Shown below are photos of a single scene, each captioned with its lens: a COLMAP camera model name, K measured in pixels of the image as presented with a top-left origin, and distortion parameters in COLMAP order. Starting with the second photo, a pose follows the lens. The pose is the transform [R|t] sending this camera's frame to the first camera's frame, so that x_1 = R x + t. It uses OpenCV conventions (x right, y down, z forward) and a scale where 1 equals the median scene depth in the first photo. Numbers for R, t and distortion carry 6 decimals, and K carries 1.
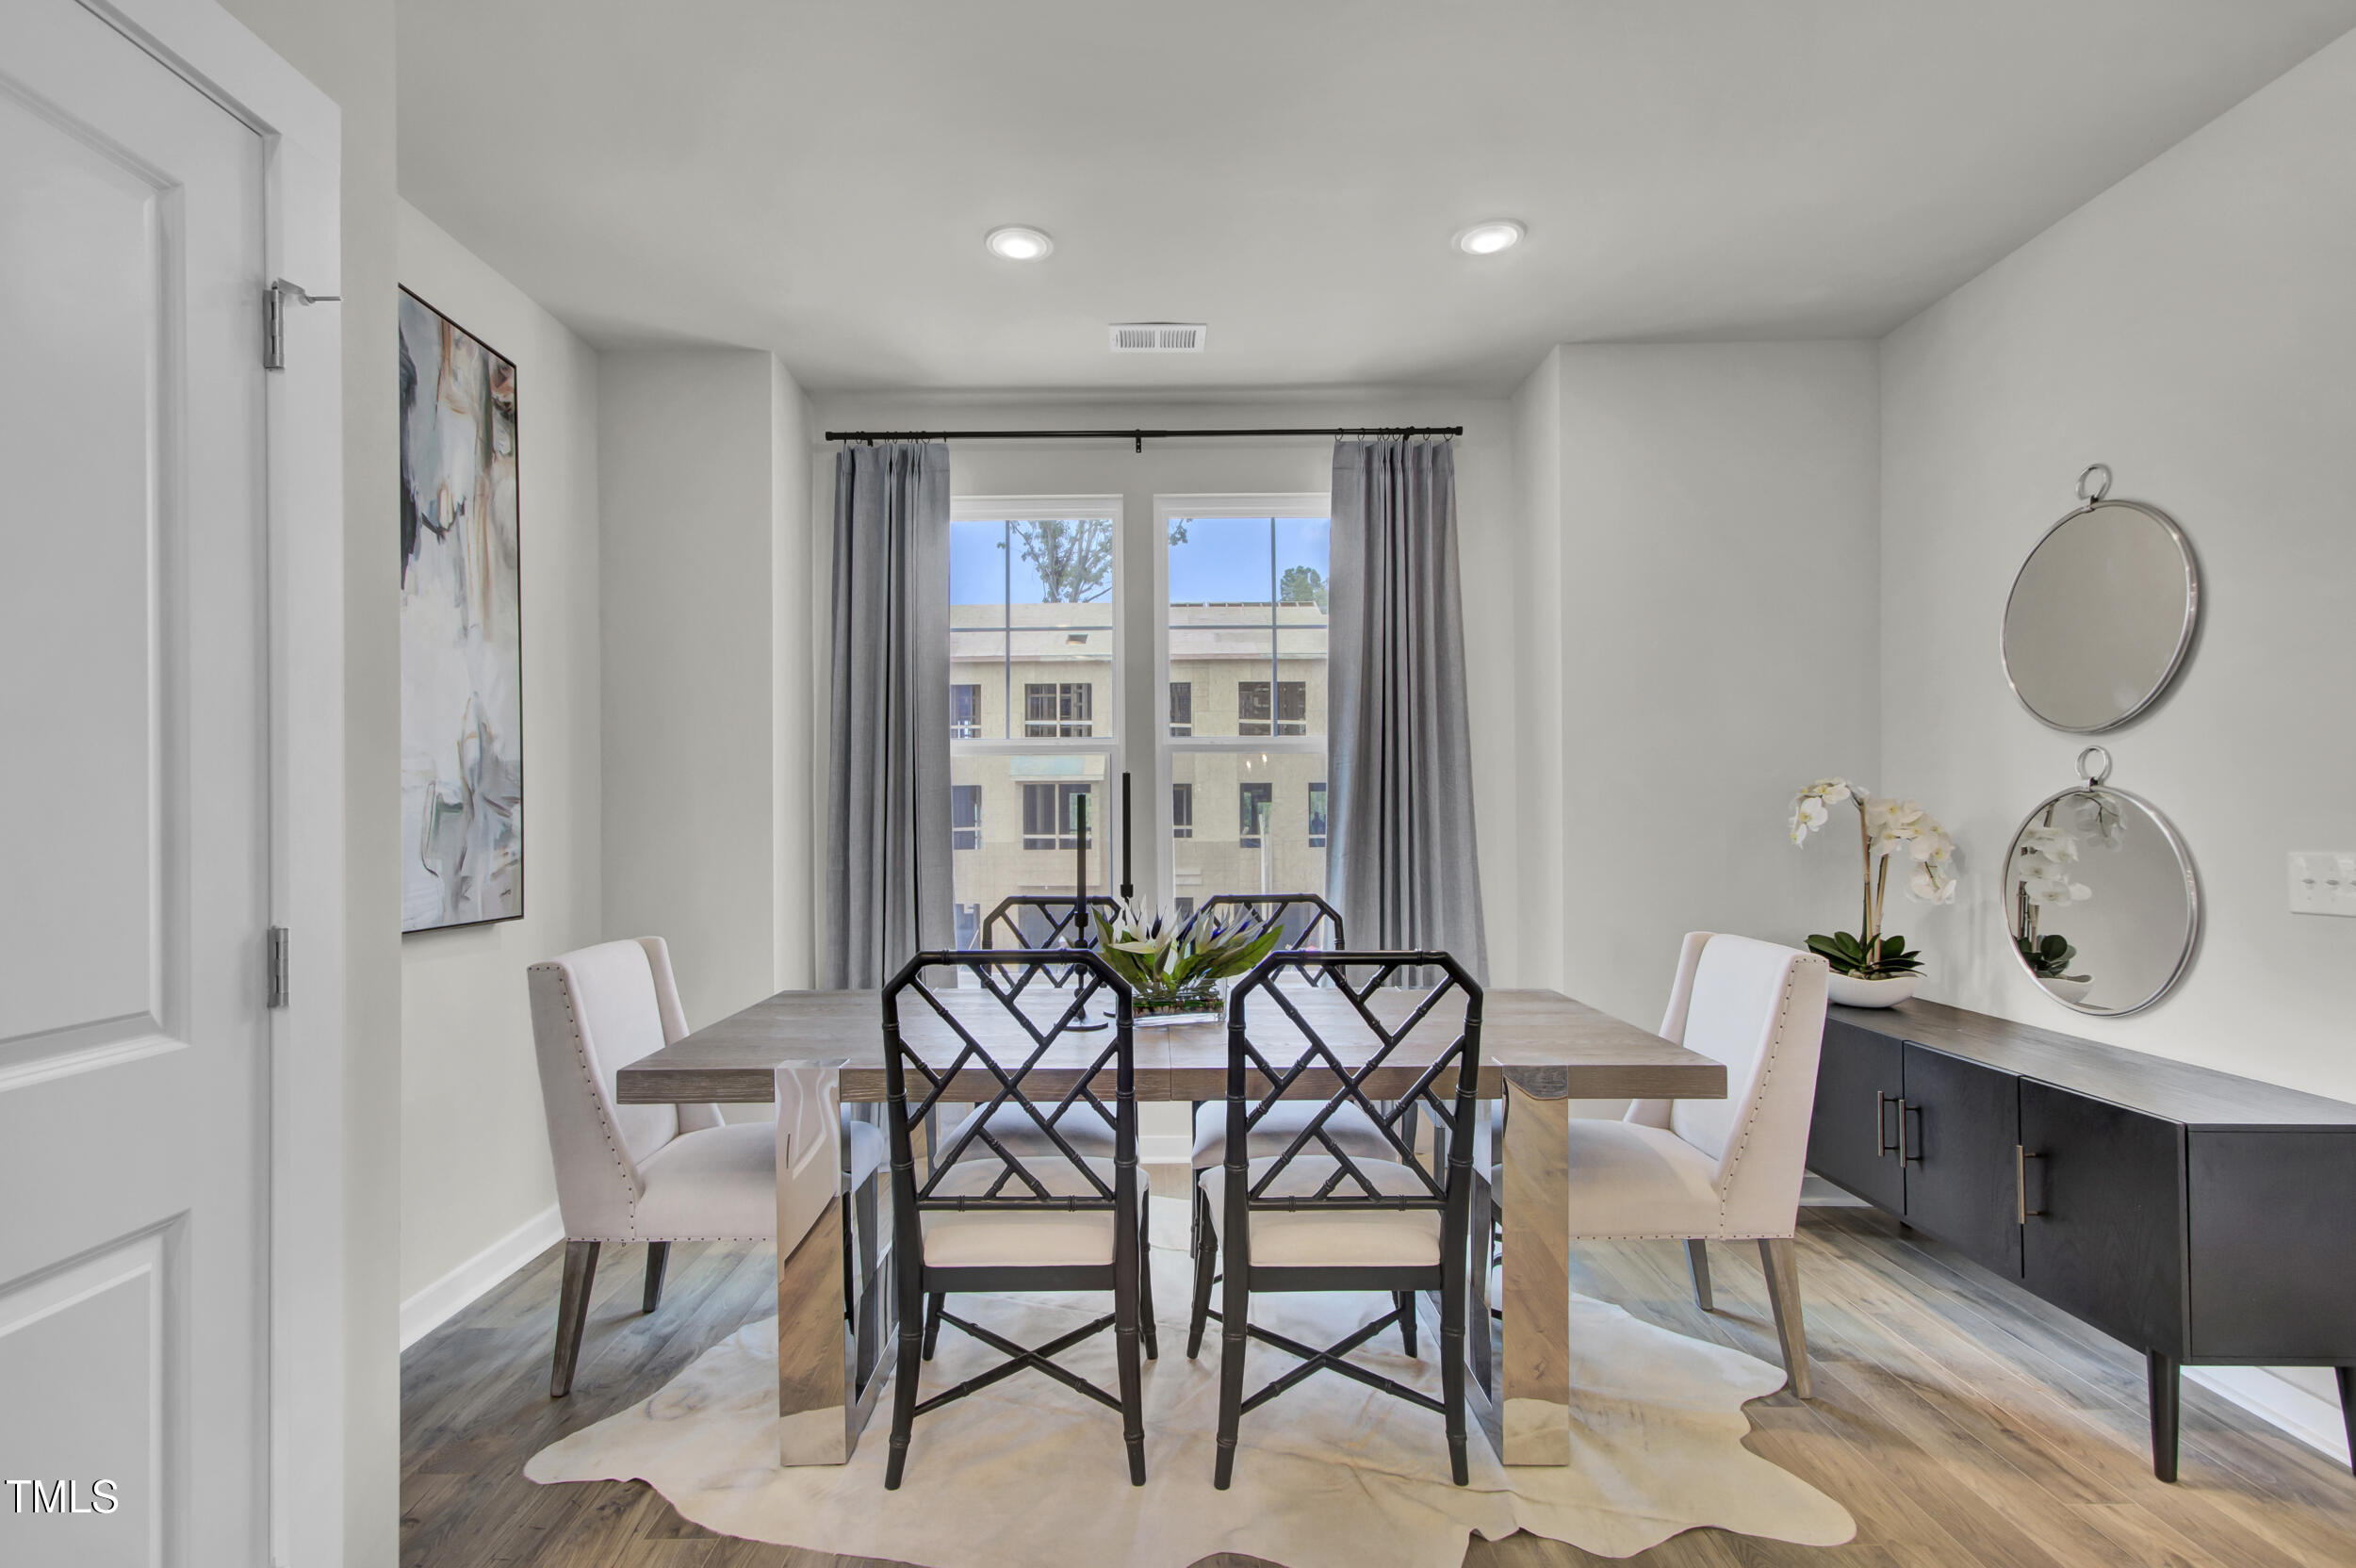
lens RADIAL K [[1103.3, 0, 1159.4], [0, 1103.3, 805.7], [0, 0, 1]] dist [0.007619, -0.000026]
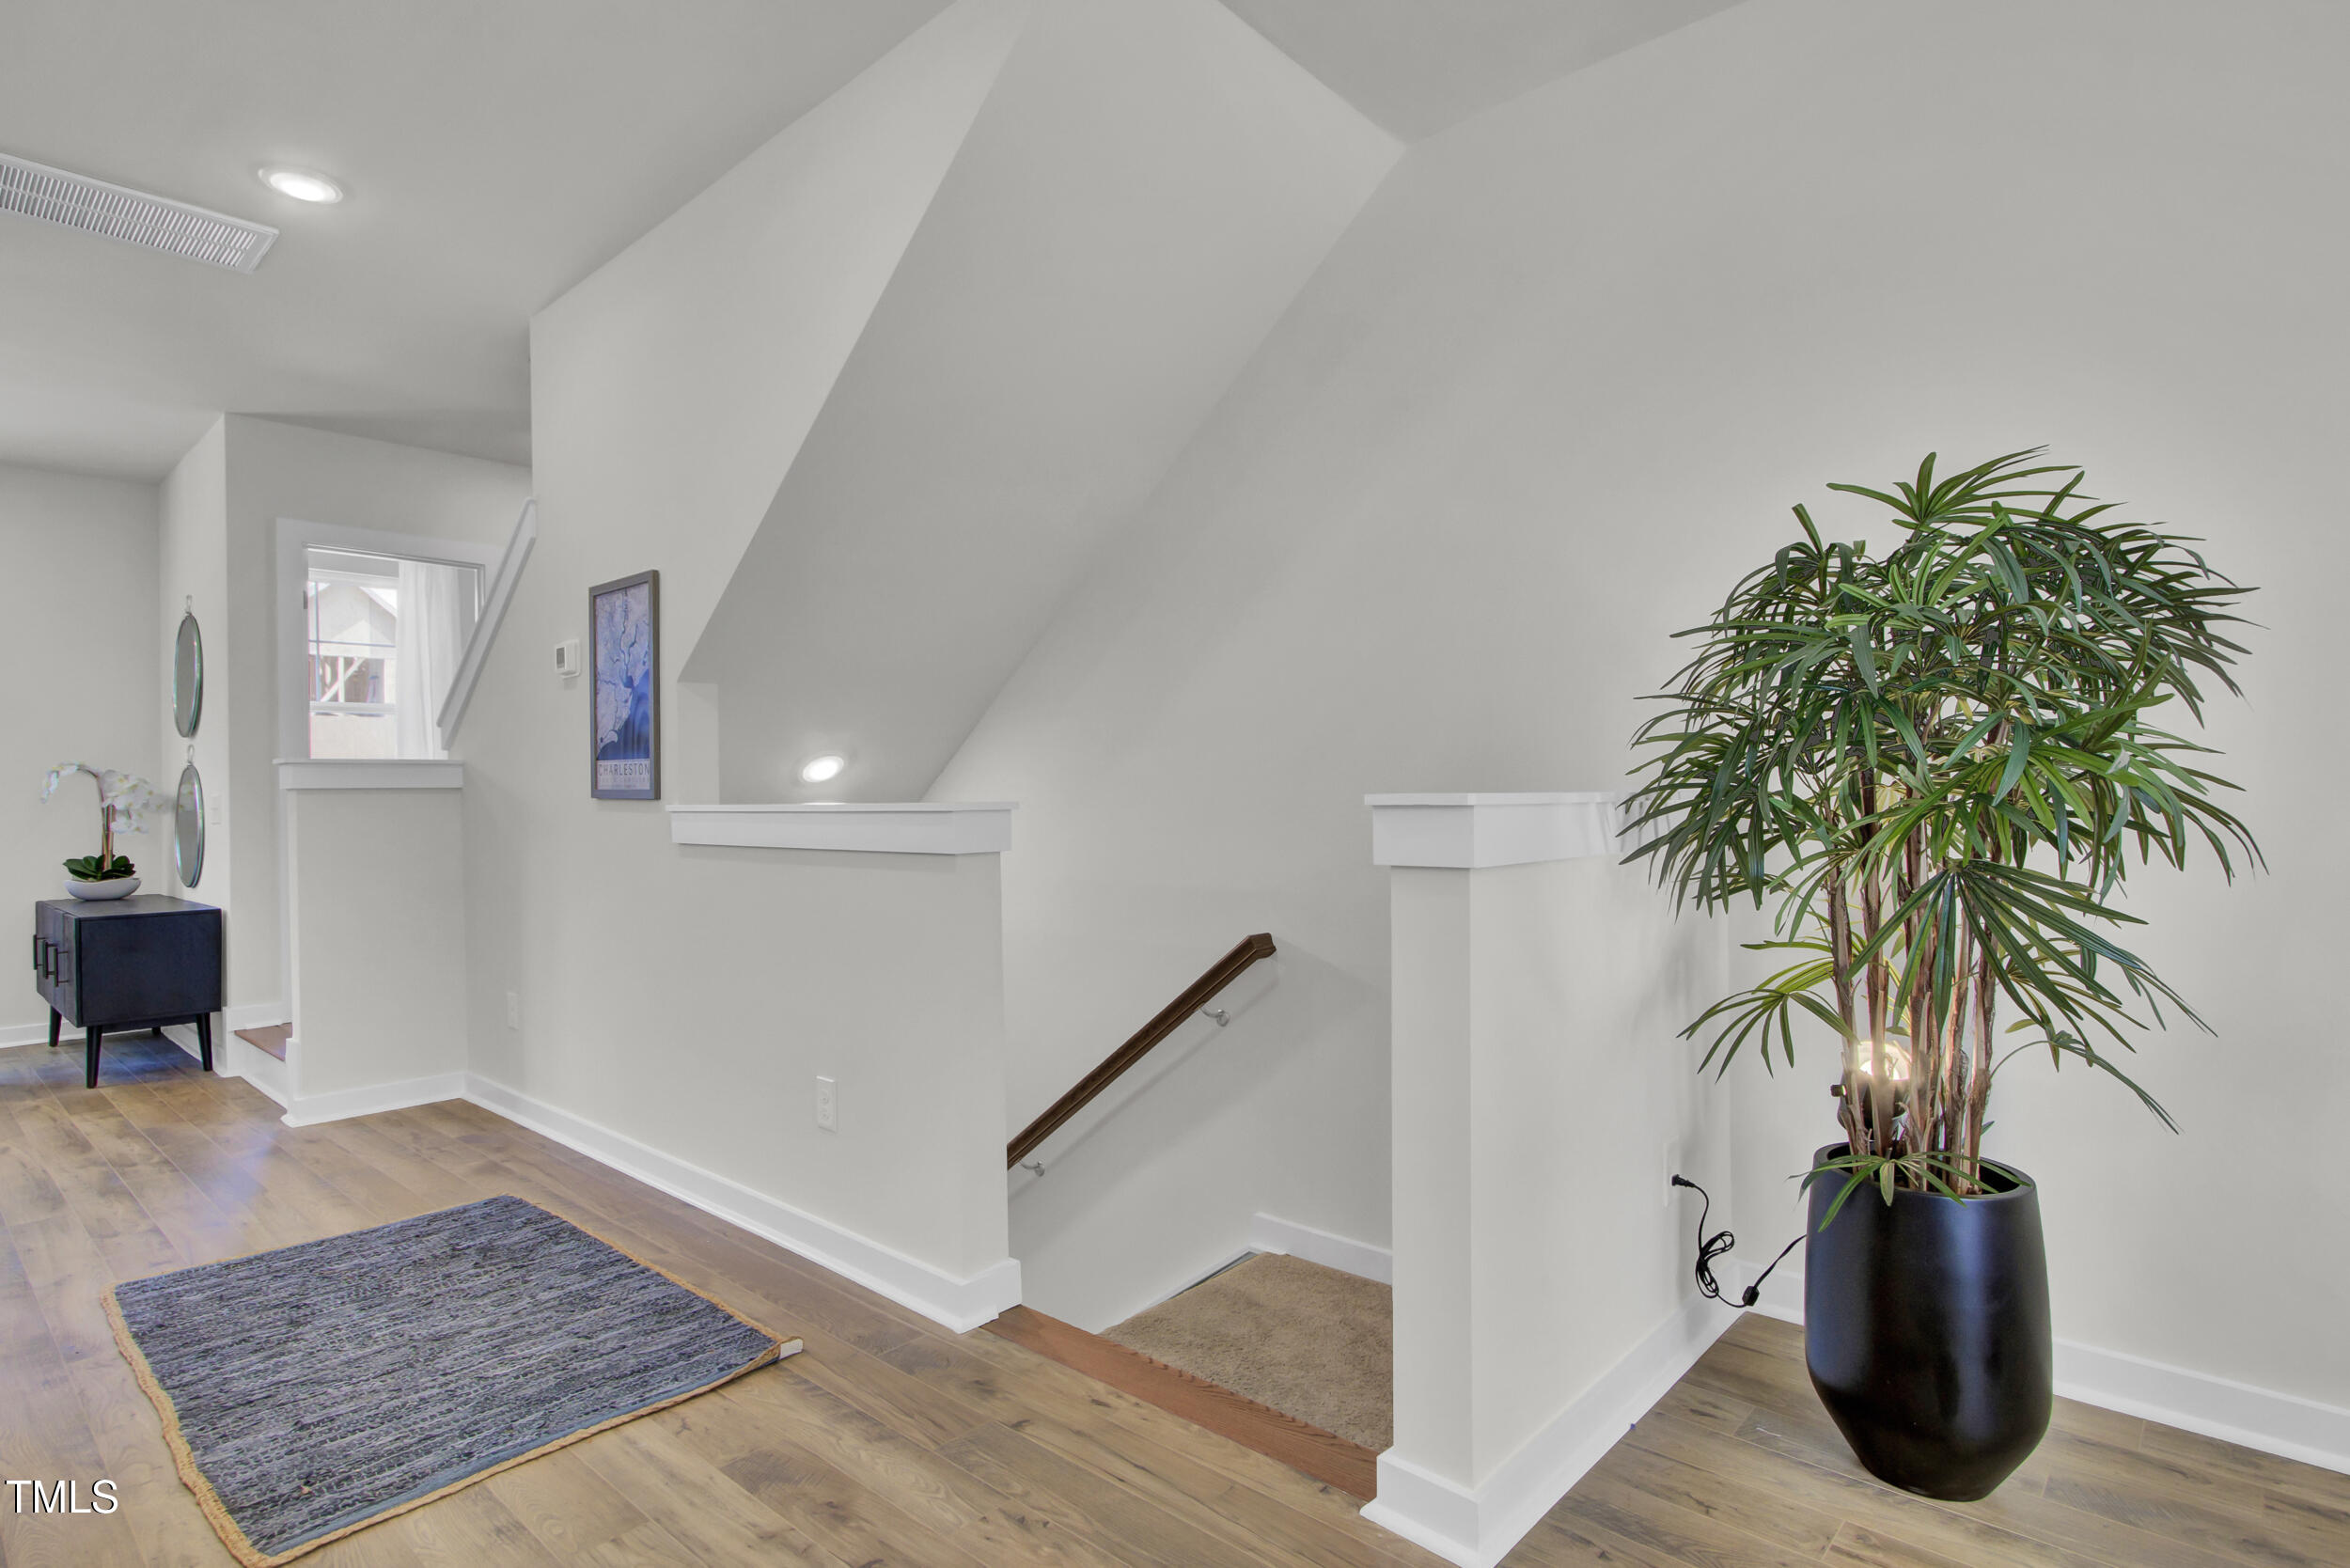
lens RADIAL K [[1173.6, 0, 1163.9], [0, 1173.6, 799.2], [0, 0, 1]] dist [-0.007813, -0.000609]
pose [[0.664121, -0.008922, 0.747572, 0.452794], [0.007848, 0.999957, 0.004961, 0.042488], [-0.747584, 0.002572, 0.664162, -1.543850]]
